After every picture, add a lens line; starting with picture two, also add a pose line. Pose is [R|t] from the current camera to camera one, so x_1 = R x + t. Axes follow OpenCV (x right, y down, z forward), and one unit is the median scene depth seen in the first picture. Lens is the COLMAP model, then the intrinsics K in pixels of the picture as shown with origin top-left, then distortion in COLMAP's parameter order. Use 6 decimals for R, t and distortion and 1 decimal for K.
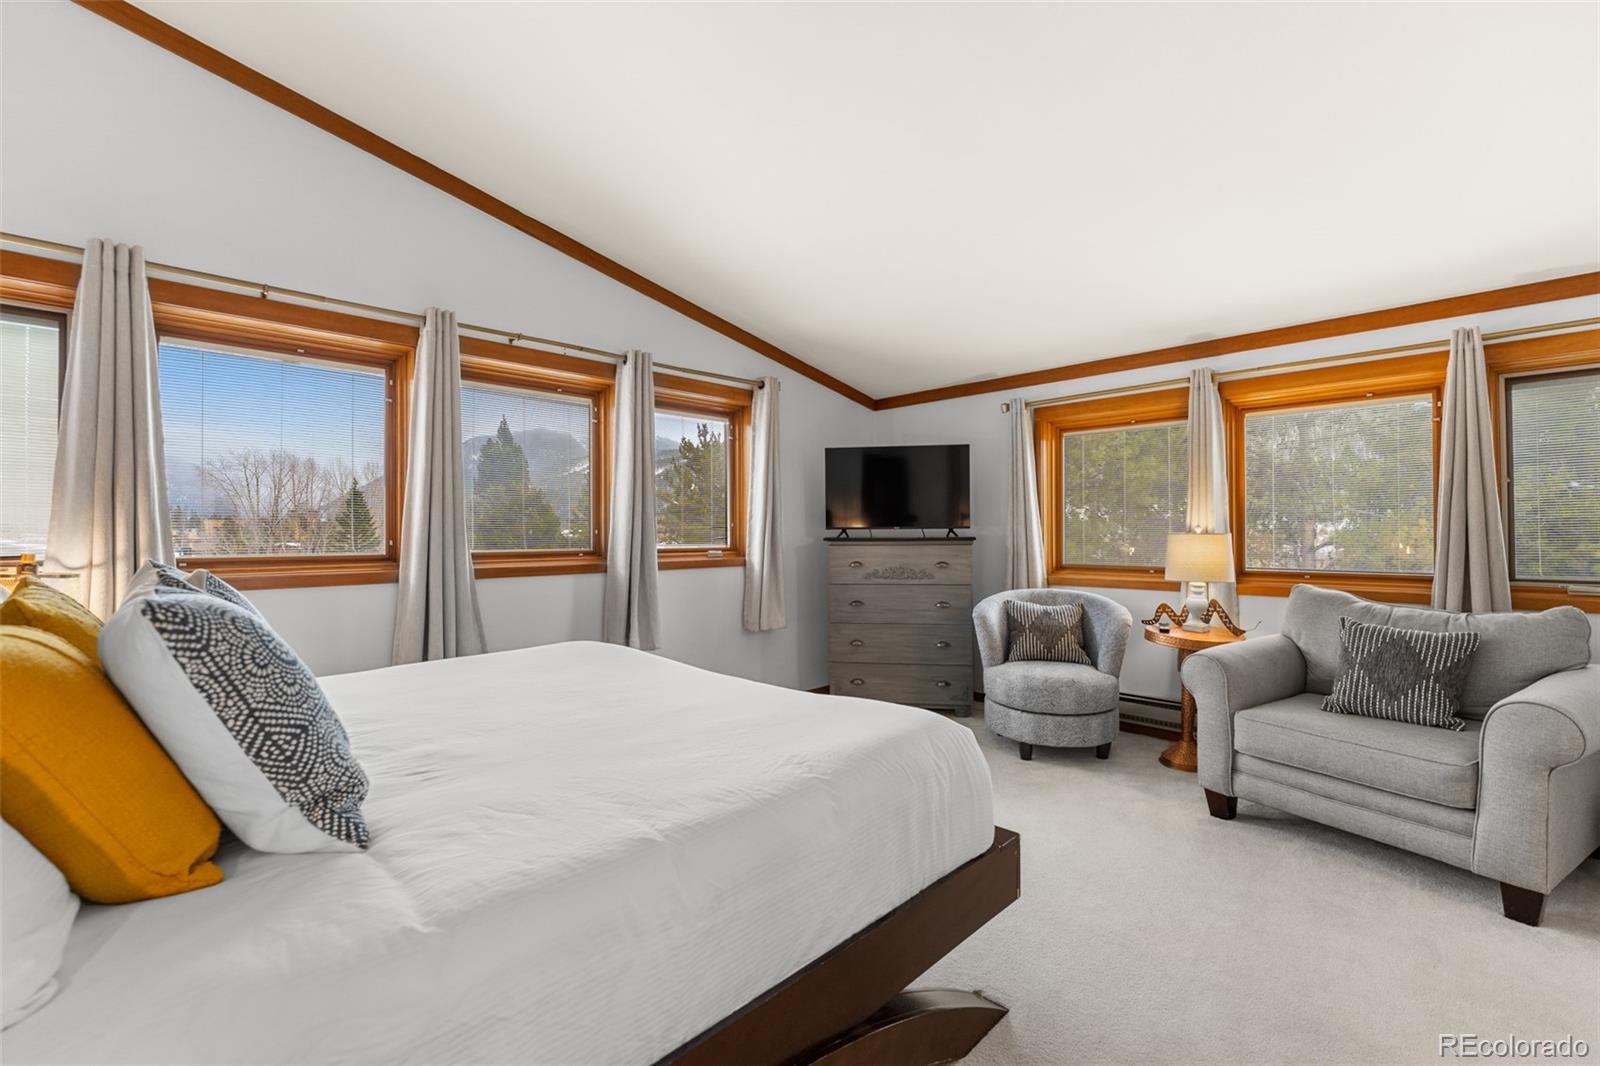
lens RADIAL K [[680.5, 0, 803.0], [0, 680.5, 532.9], [0, 0, 1]] dist [-0.000468, -0.000201]
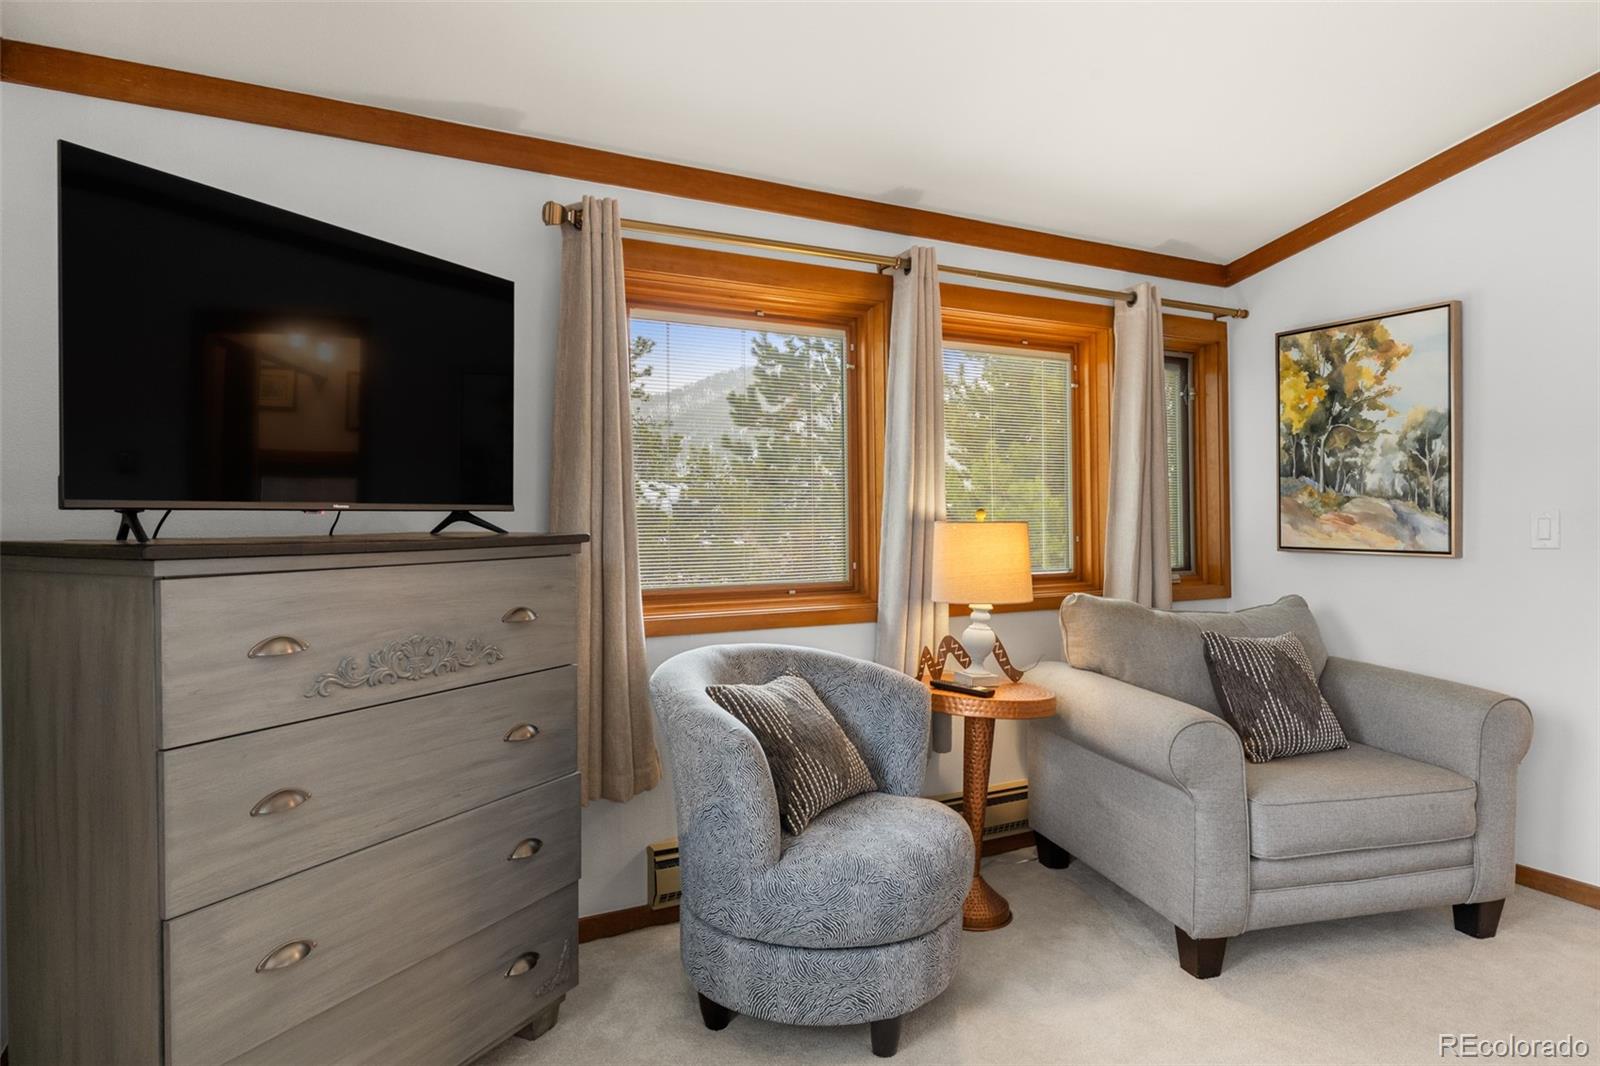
lens RADIAL K [[909.0, 0, 788.4], [0, 909.0, 530.2], [0, 0, 1]] dist [0.000476, 0.000179]
pose [[0.290708, -0.005642, 0.956795, -0.194198], [0.006000, 0.999974, 0.004074, 0.002095], [-0.956793, 0.004557, 0.290735, 0.734869]]
